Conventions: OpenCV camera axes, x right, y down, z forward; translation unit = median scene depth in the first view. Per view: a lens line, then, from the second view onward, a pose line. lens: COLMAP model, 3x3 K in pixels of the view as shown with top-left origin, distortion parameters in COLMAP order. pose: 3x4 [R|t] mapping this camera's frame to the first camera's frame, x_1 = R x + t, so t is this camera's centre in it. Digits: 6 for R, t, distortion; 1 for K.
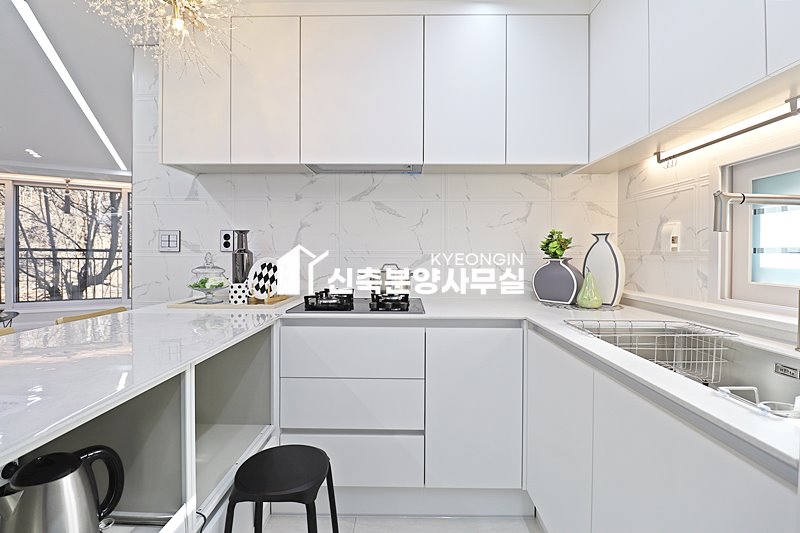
lens RADIAL K [[370.8, 0, 398.7], [0, 370.8, 255.8], [0, 0, 1]] dist [0.000141, -0.010704]
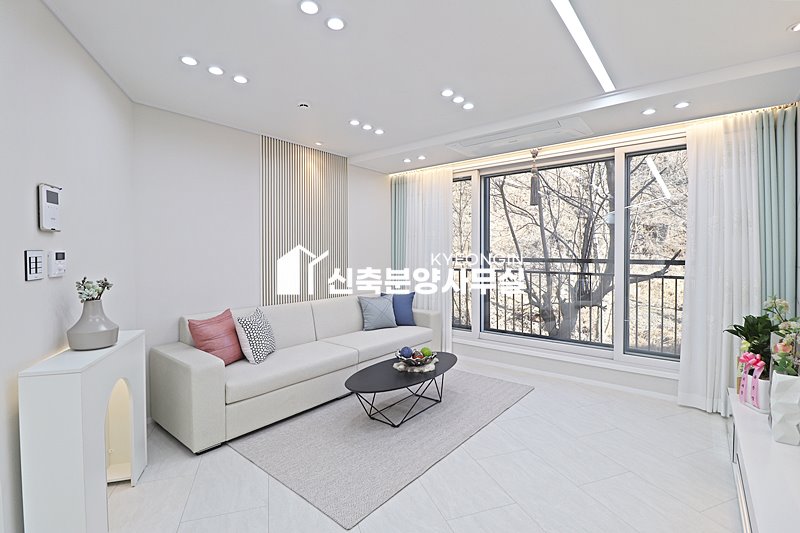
lens RADIAL K [[370.8, 0, 403.5], [0, 370.8, 261.0], [0, 0, 1]] dist [0.000141, -0.010704]
pose [[0.351909, 0.008684, -0.935994, -1.157119], [-0.008160, 0.999947, 0.006209, -0.067178], [0.935999, 0.005453, 0.351962, 1.747110]]
